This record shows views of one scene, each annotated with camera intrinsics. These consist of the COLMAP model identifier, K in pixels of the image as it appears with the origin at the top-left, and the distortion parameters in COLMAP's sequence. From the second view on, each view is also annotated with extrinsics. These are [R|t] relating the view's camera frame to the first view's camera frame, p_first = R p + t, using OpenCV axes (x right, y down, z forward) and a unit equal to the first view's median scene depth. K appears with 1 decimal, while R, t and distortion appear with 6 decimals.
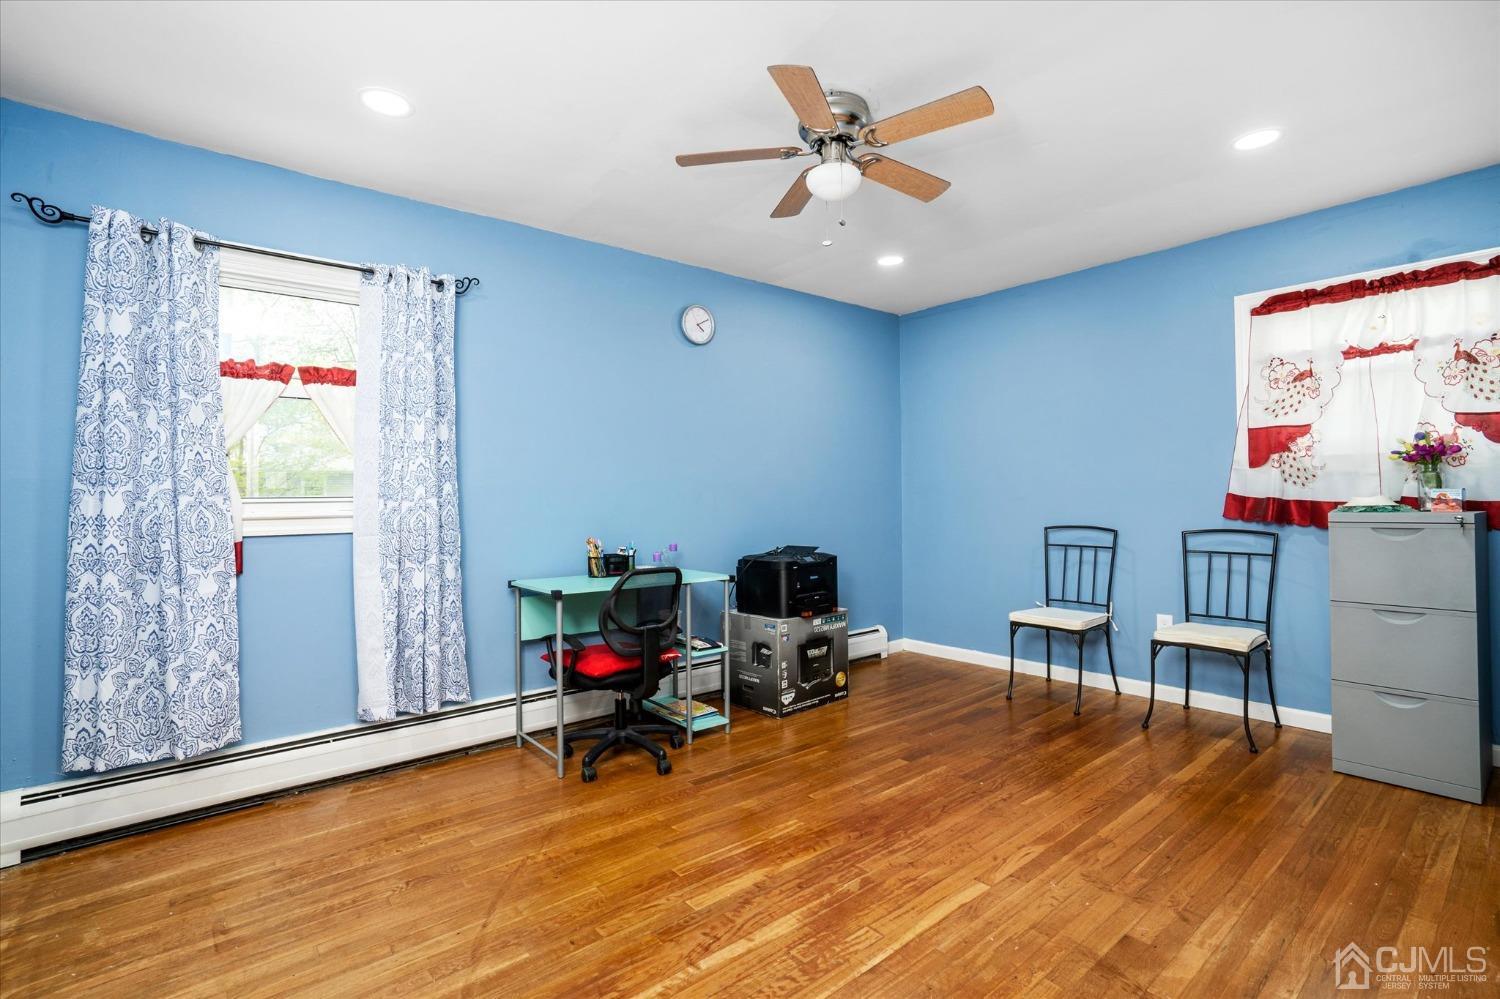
lens RADIAL K [[697.6, 0, 757.5], [0, 697.6, 502.1], [0, 0, 1]] dist [-0.004552, 0.000085]
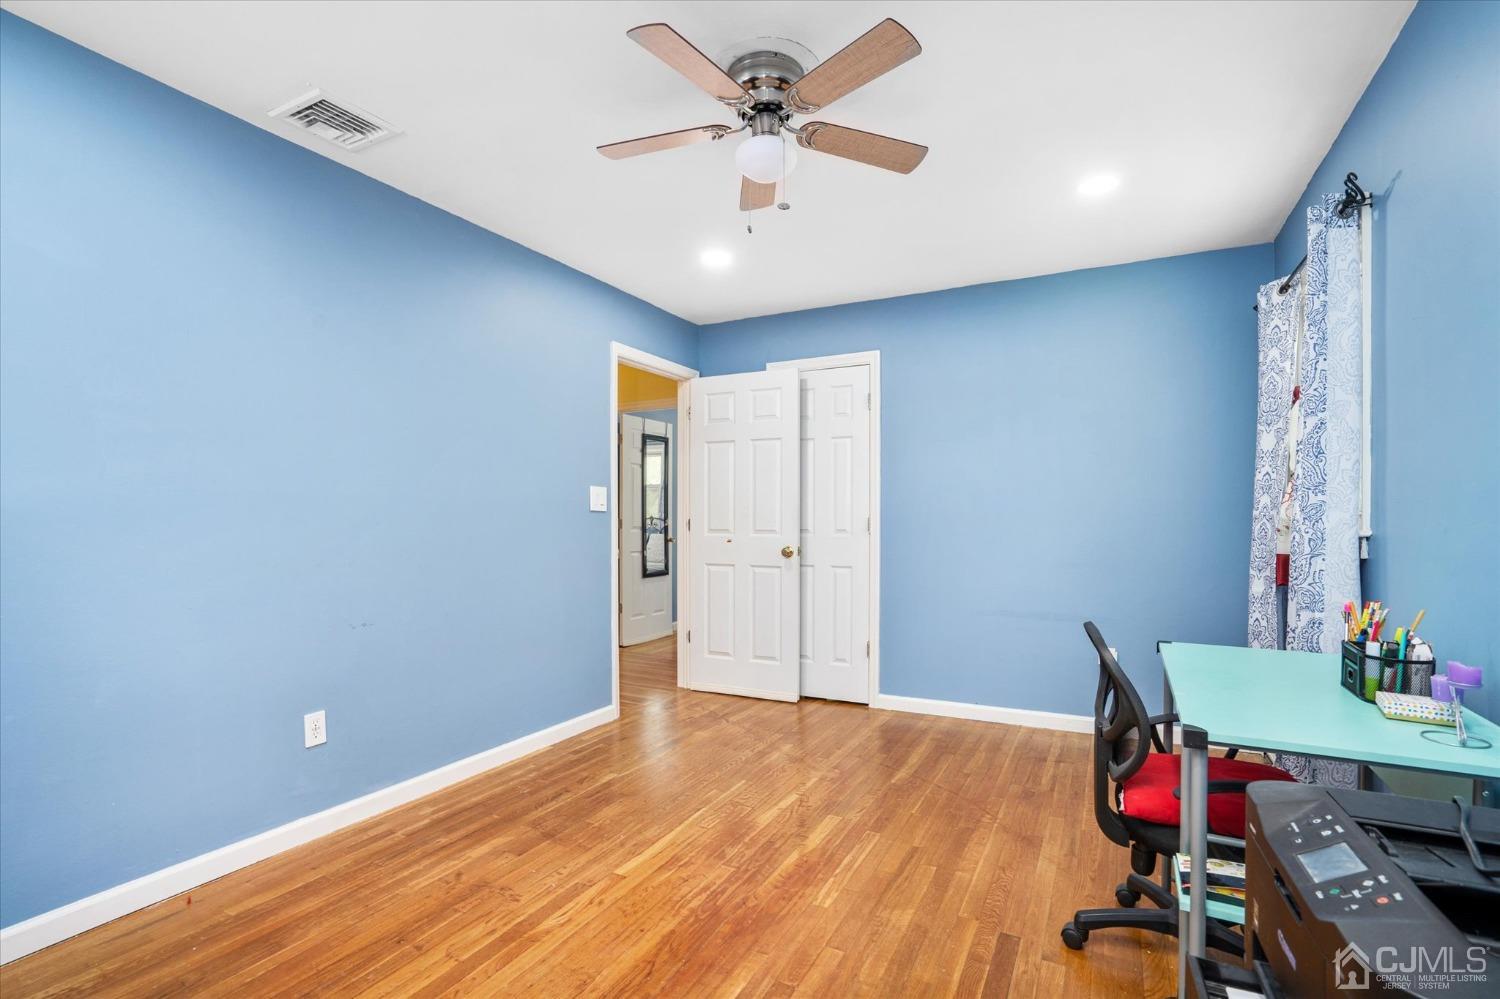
lens RADIAL K [[697.6, 0, 754.4], [0, 697.6, 508.7], [0, 0, 1]] dist [-0.004552, 0.000085]
pose [[-0.925986, 0.011179, -0.377393, 0.416524], [0.010994, 0.999936, 0.002644, -0.022053], [0.377398, -0.001701, -0.926050, 1.634981]]
